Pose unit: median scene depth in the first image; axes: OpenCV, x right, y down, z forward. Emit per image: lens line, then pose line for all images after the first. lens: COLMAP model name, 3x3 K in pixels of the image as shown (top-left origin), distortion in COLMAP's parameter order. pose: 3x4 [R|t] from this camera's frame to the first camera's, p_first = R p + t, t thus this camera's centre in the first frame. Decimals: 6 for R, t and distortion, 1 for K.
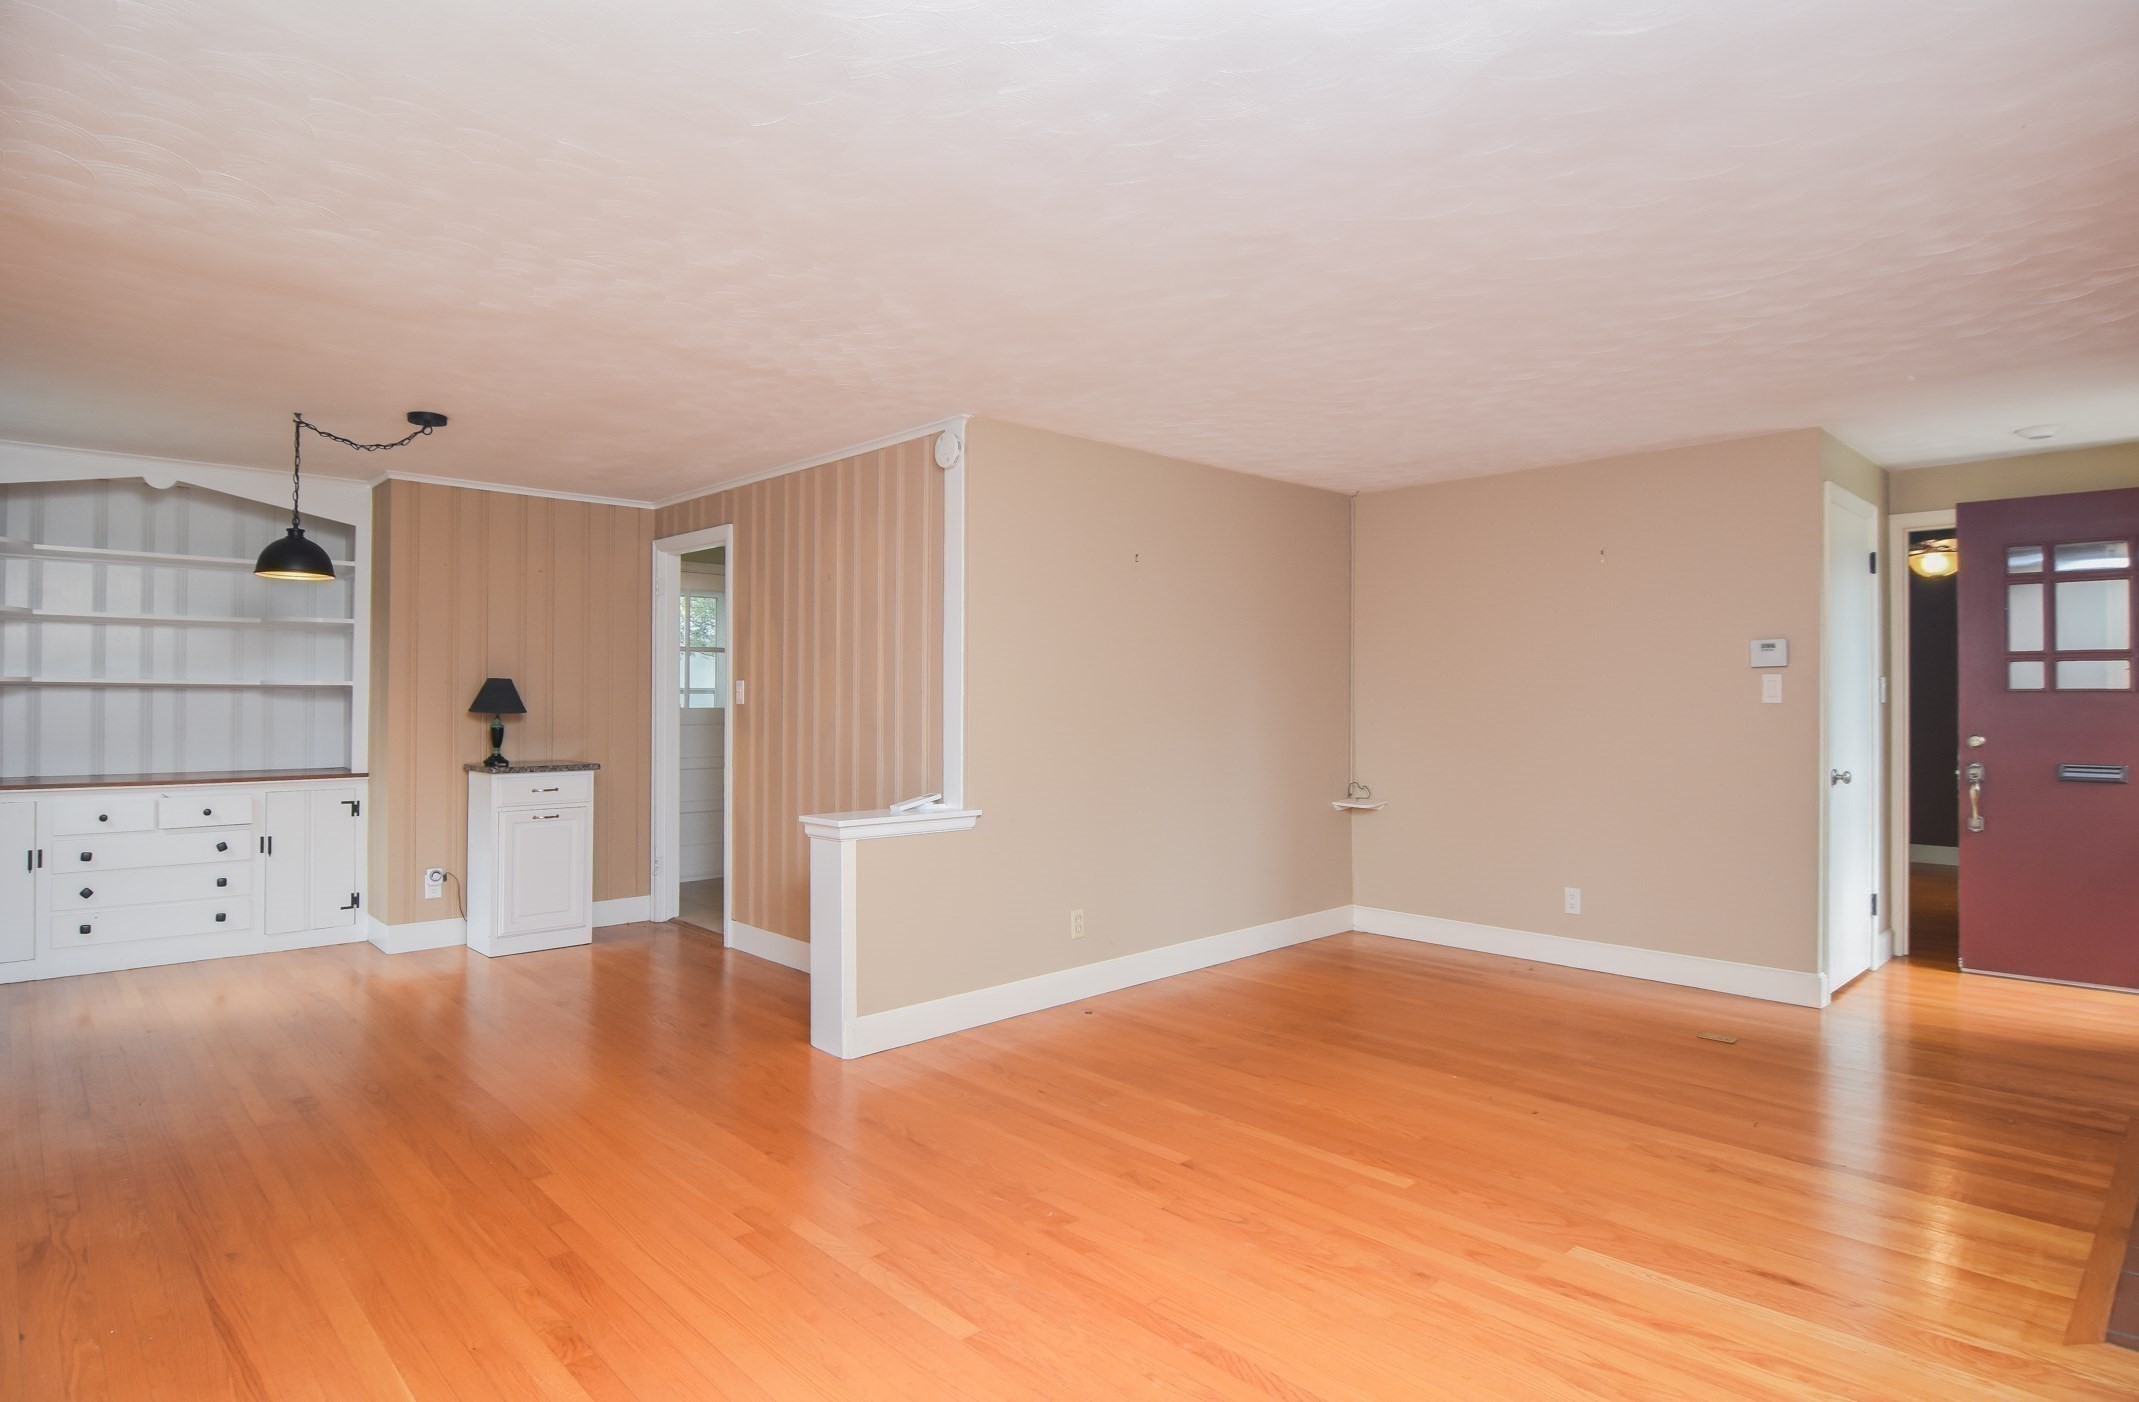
lens RADIAL K [[1113.9, 0, 1057.6], [0, 1113.9, 706.9], [0, 0, 1]] dist [-0.001064, -0.001507]
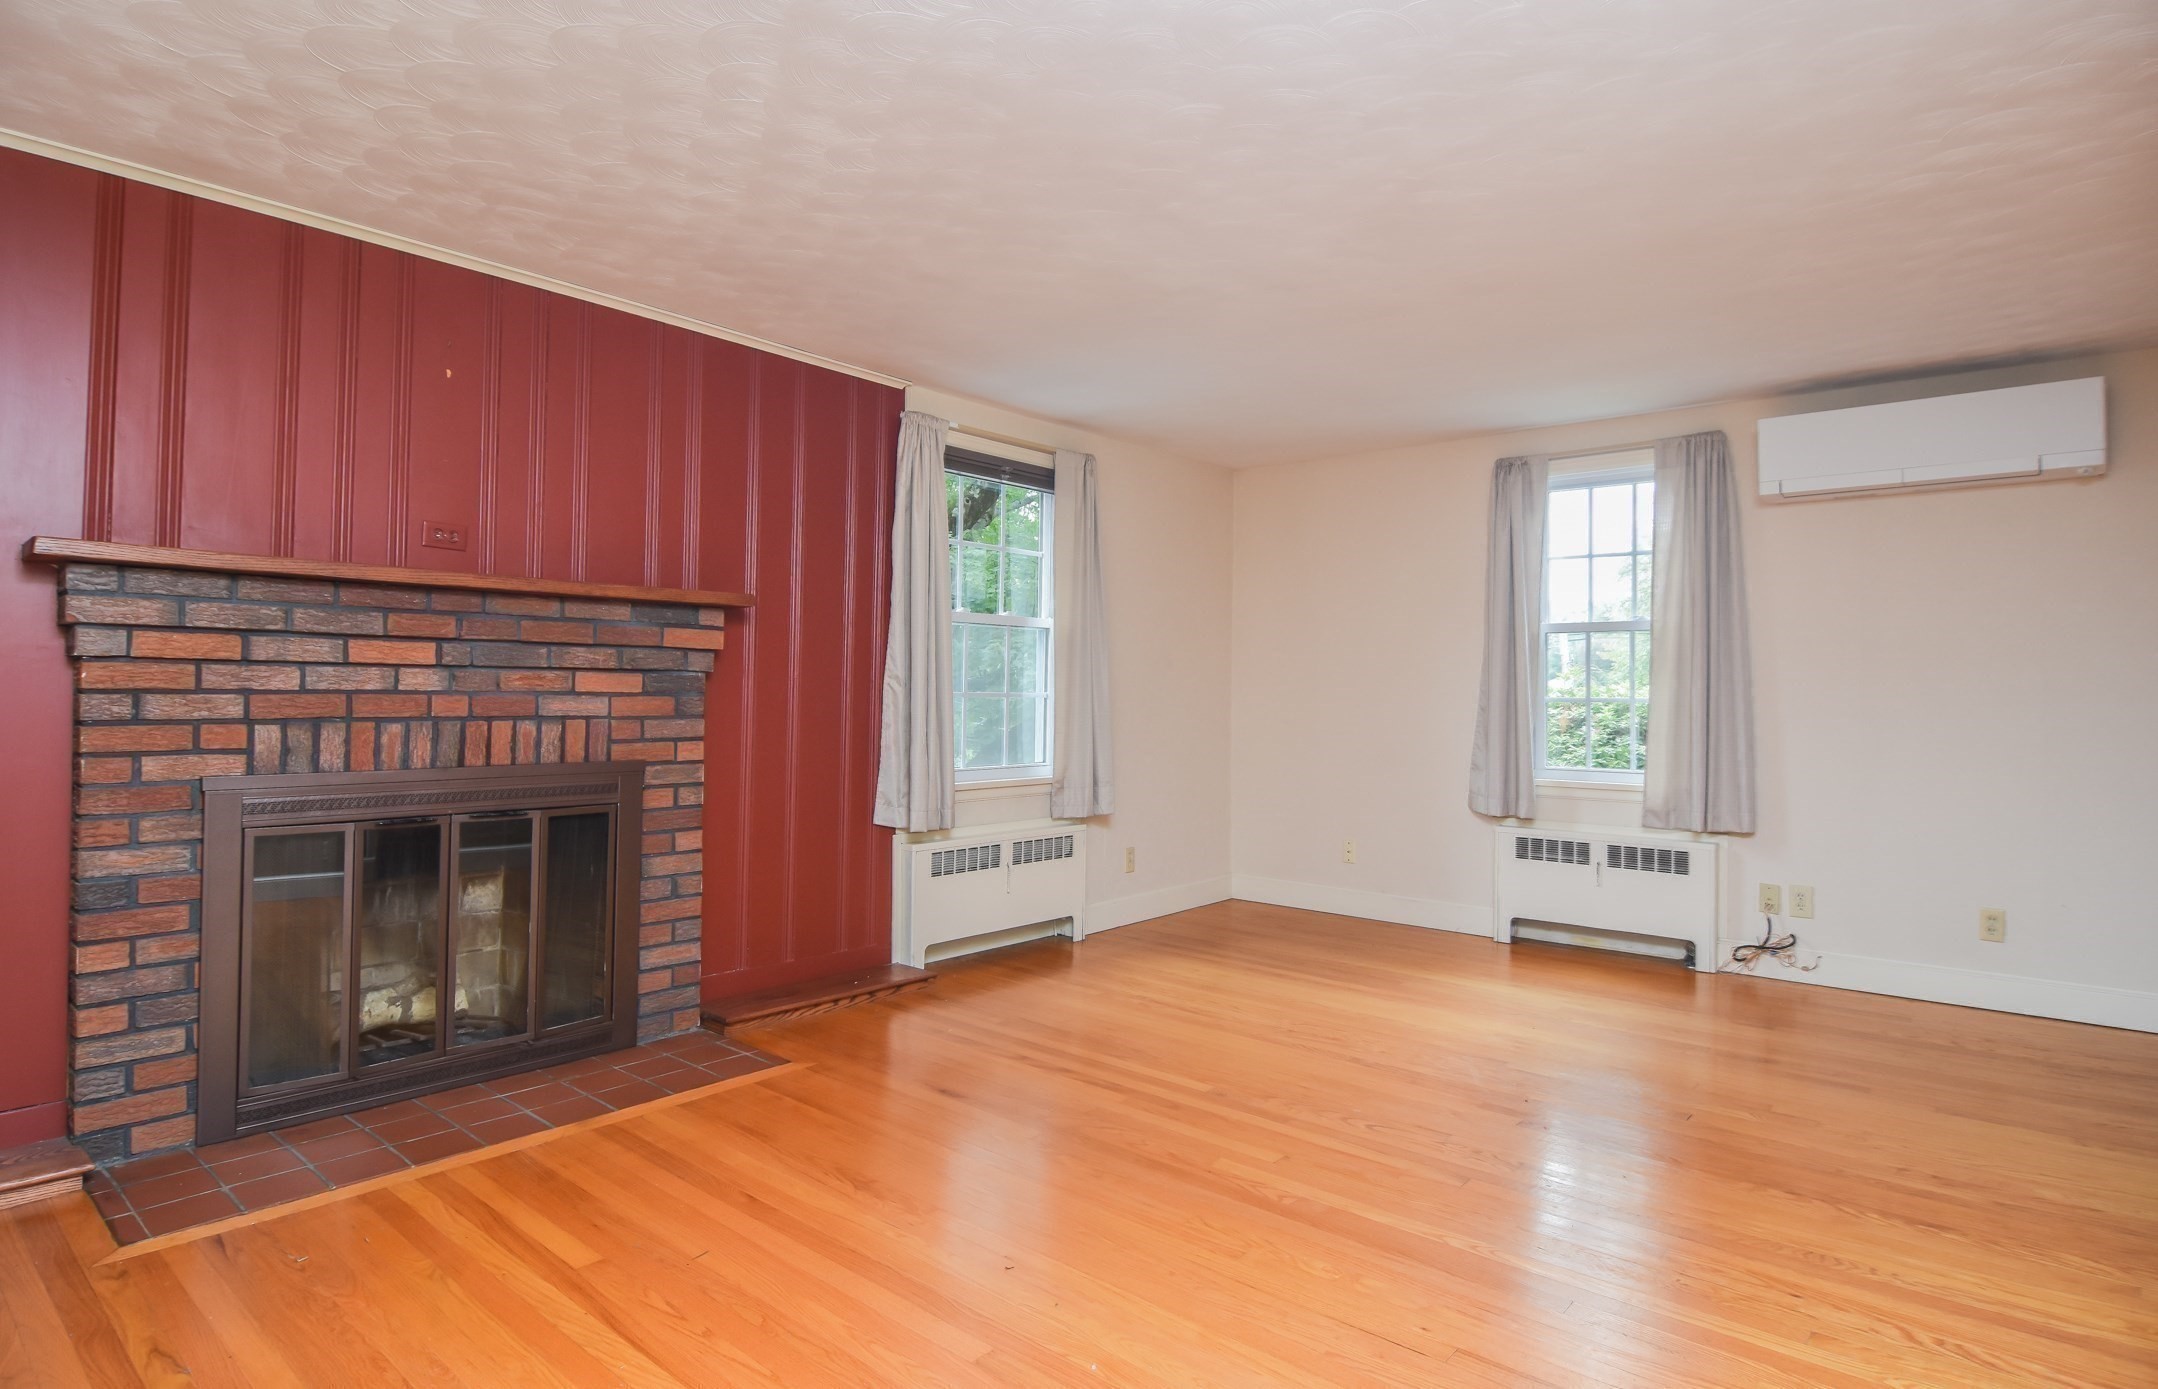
lens RADIAL K [[1123.8, 0, 1081.2], [0, 1123.8, 680.7], [0, 0, 1]] dist [-0.001064, -0.001507]
pose [[-0.996845, -0.006212, -0.079130, 0.308203], [-0.005493, 0.999942, -0.009297, 0.019726], [0.079183, -0.008833, -0.996821, 1.191706]]
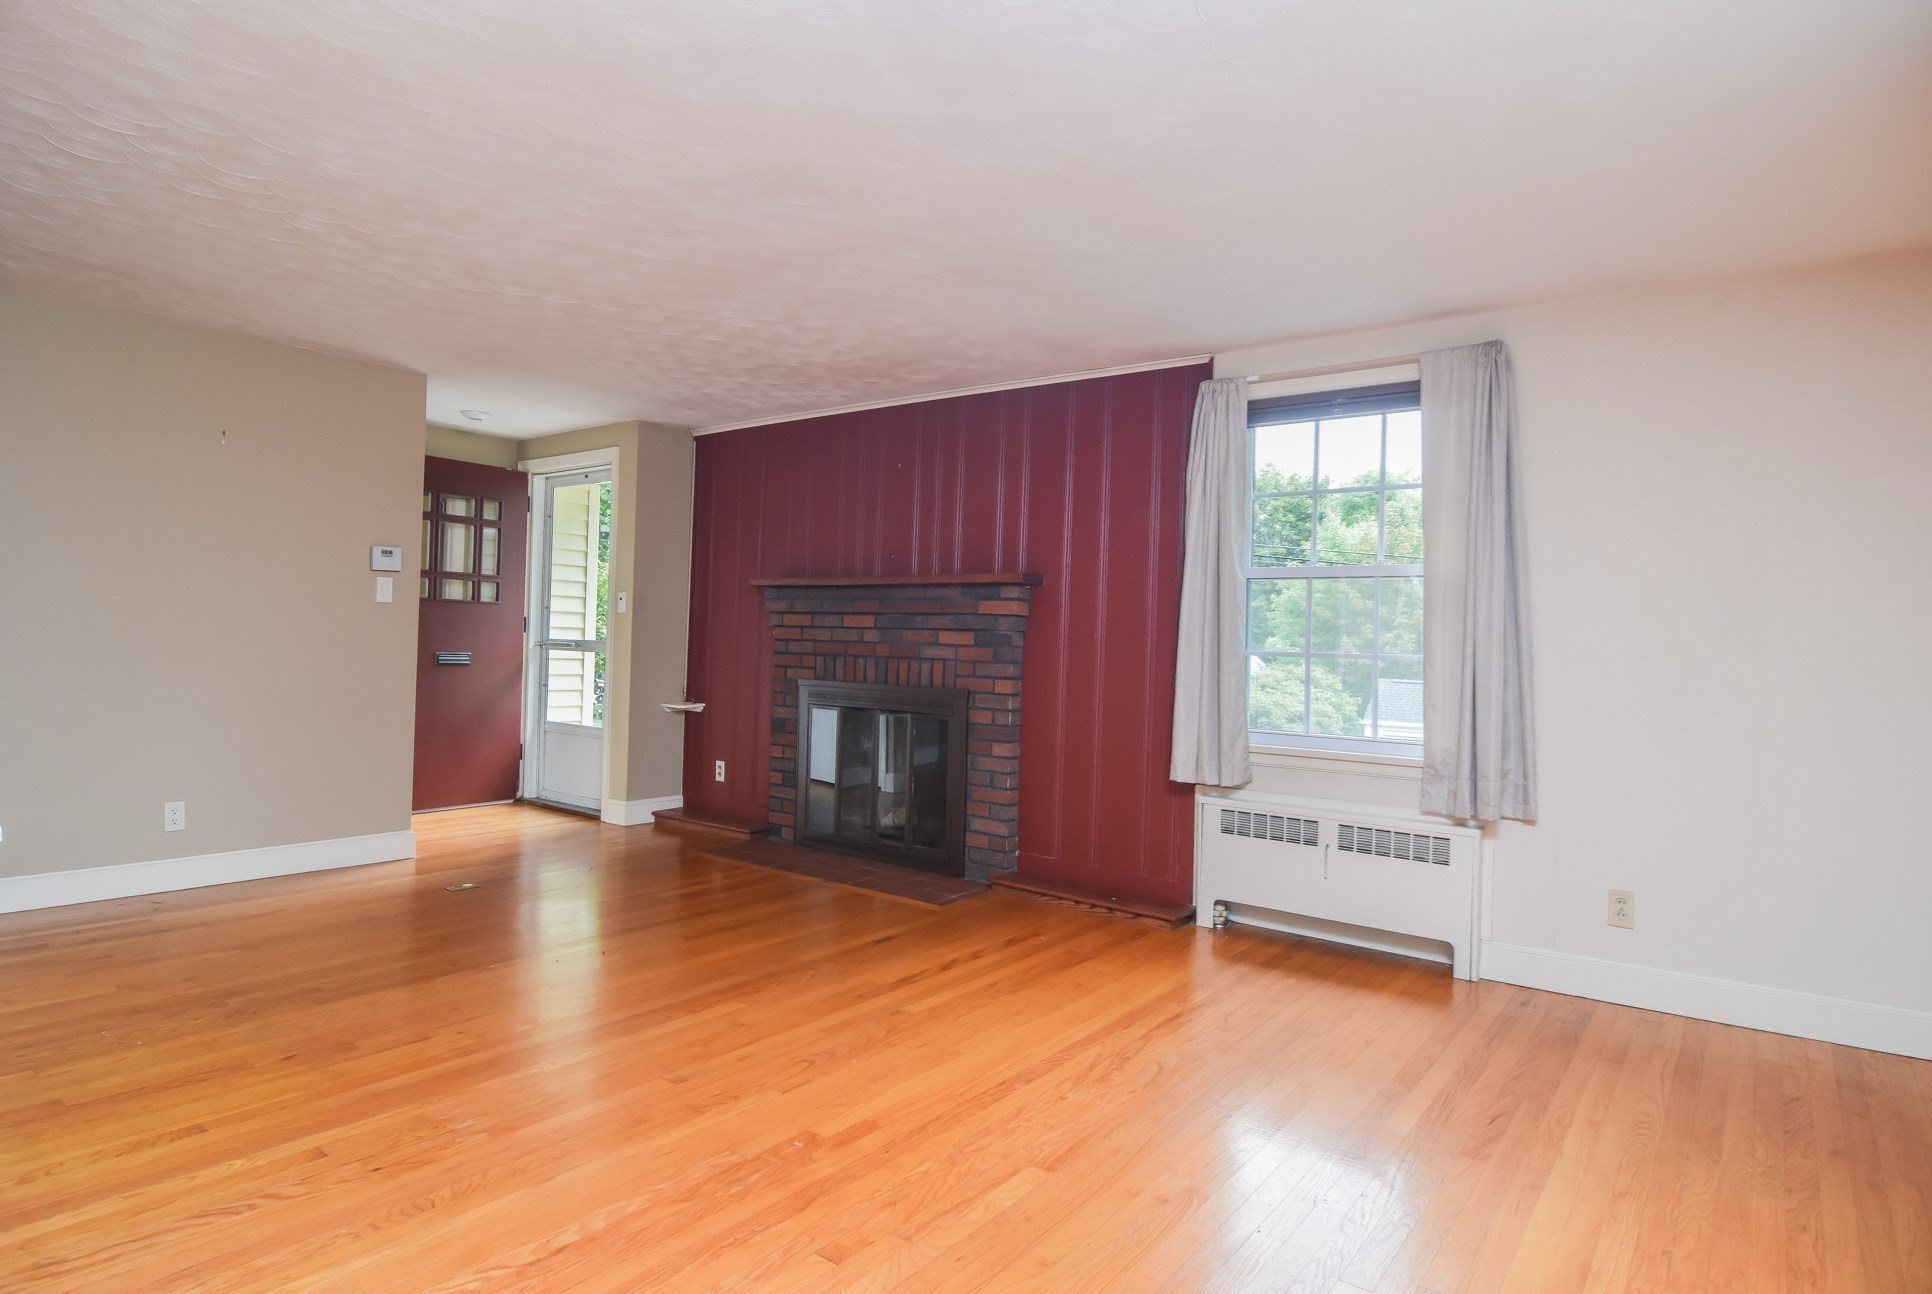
lens RADIAL K [[1041.9, 0, 953.7], [0, 1041.9, 645.0], [0, 0, 1]] dist [-0.007542, -0.003344]
pose [[-0.152969, -0.000980, 0.988230, -0.501847], [-0.028777, 0.999580, -0.003463, 0.027011], [-0.987812, -0.028968, -0.152933, 0.589026]]
